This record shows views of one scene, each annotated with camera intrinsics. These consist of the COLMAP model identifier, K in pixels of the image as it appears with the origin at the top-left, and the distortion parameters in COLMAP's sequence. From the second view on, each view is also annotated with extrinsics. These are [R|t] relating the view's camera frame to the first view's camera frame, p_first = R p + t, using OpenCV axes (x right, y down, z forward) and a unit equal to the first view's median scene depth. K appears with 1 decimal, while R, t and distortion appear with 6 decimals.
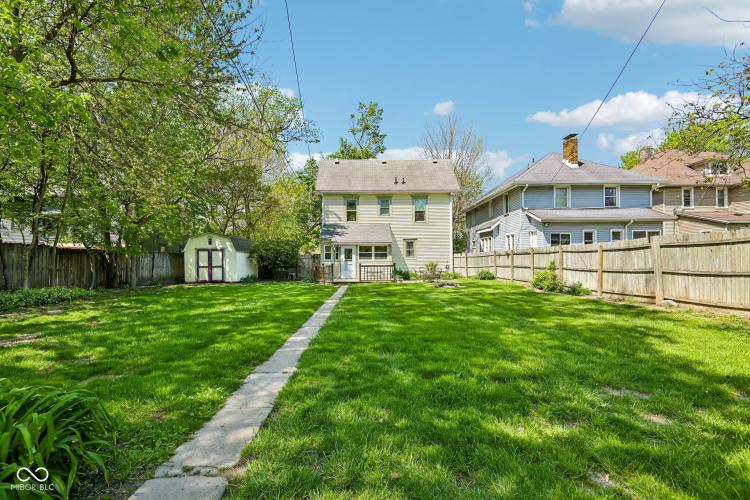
lens RADIAL K [[346.4, 0, 370.8], [0, 346.4, 257.2], [0, 0, 1]] dist [-0.010794, -0.003375]
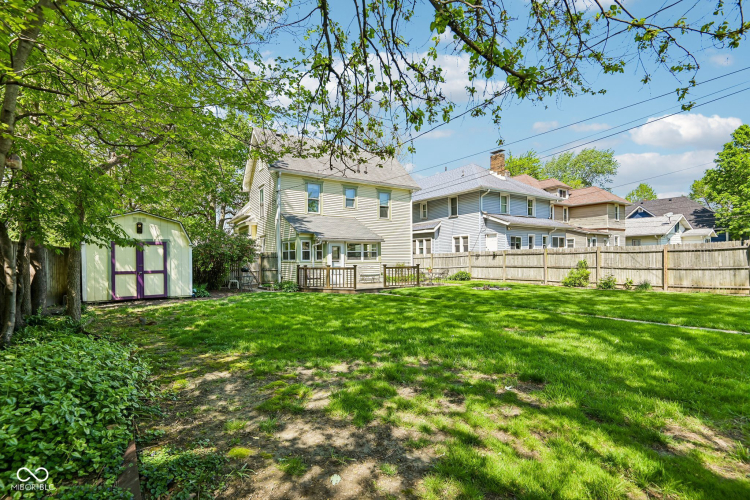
lens RADIAL K [[346.4, 0, 371.5], [0, 346.4, 255.4], [0, 0, 1]] dist [-0.010794, -0.003375]
pose [[0.839104, 0.007518, 0.543918, -0.416152], [-0.001966, 0.999940, -0.010788, 0.004621], [-0.543967, 0.007983, 0.839069, 0.292420]]
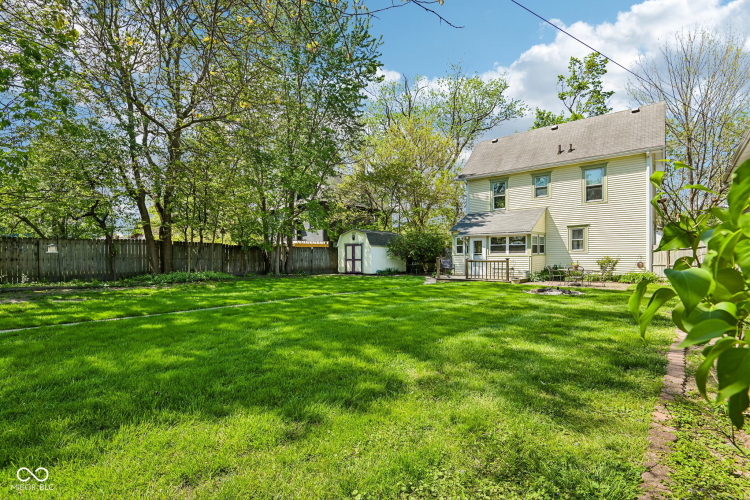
lens RADIAL K [[346.4, 0, 373.8], [0, 346.4, 255.3], [0, 0, 1]] dist [-0.010794, -0.003375]
pose [[0.748968, 0.004676, -0.662590, 0.303951], [0.002008, 0.999954, 0.009327, 0.002951], [0.662603, -0.008317, 0.748924, 0.183052]]
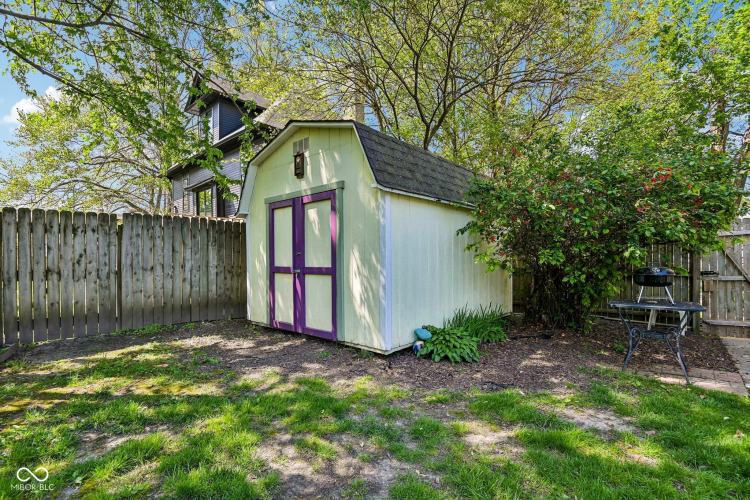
lens RADIAL K [[346.4, 0, 371.9], [0, 346.4, 257.4], [0, 0, 1]] dist [-0.010794, -0.003375]
pose [[0.742590, 0.009589, -0.669678, -0.246286], [0.002370, 0.999854, 0.016944, 0.013351], [0.669742, -0.014170, 0.742459, 0.786043]]
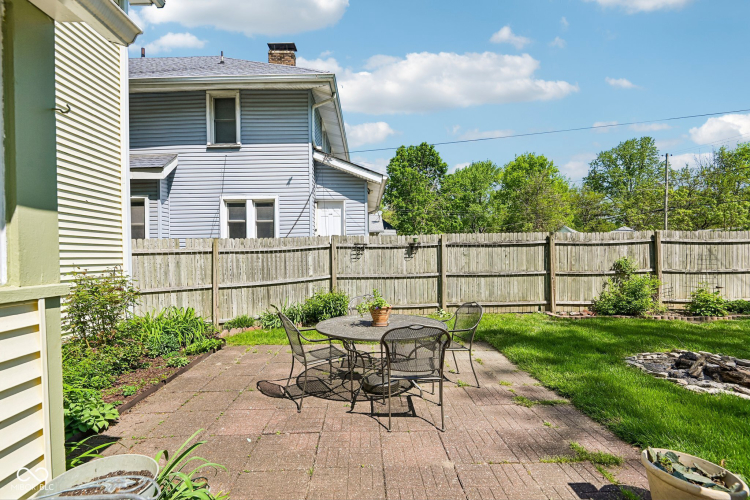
lens RADIAL K [[346.4, 0, 370.5], [0, 346.4, 262.1], [0, 0, 1]] dist [-0.010794, -0.003375]
pose [[-0.007593, -0.010870, 0.999912, -0.006969], [0.005853, 0.999923, 0.010915, 0.005610], [-0.999954, 0.005935, -0.007529, 0.923457]]
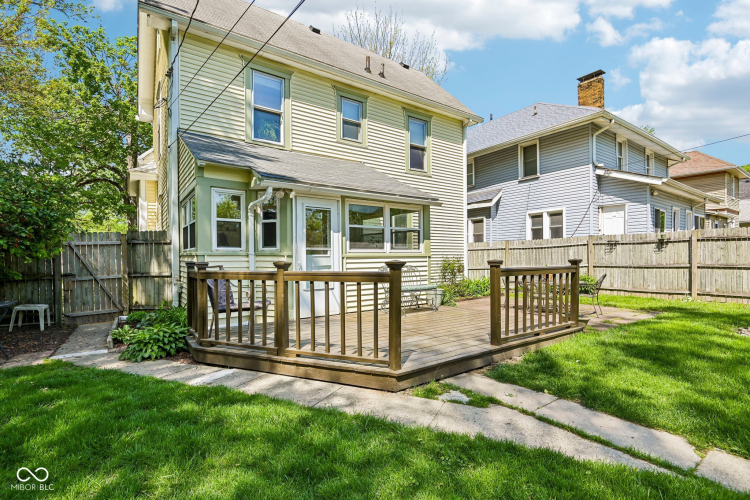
lens RADIAL K [[346.4, 0, 372.5], [0, 346.4, 258.9], [0, 0, 1]] dist [-0.010794, -0.003375]
pose [[0.823984, -0.000924, 0.566613, -0.182691], [-0.001405, 0.999992, 0.003673, 0.013635], [-0.566612, -0.003822, 0.823976, 0.732777]]
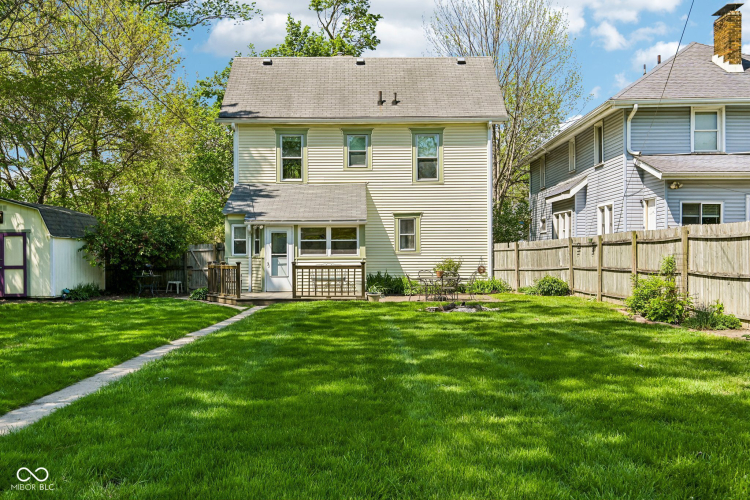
lens RADIAL K [[655.4, 0, 368.9], [0, 655.4, 253.7], [0, 0, 1]] dist [0.001609, -0.014896]
pose [[0.999977, 0.002698, -0.006174, 0.069807], [-0.002669, 0.999985, 0.004724, 0.001274], [0.006187, -0.004708, 0.999970, 0.048027]]
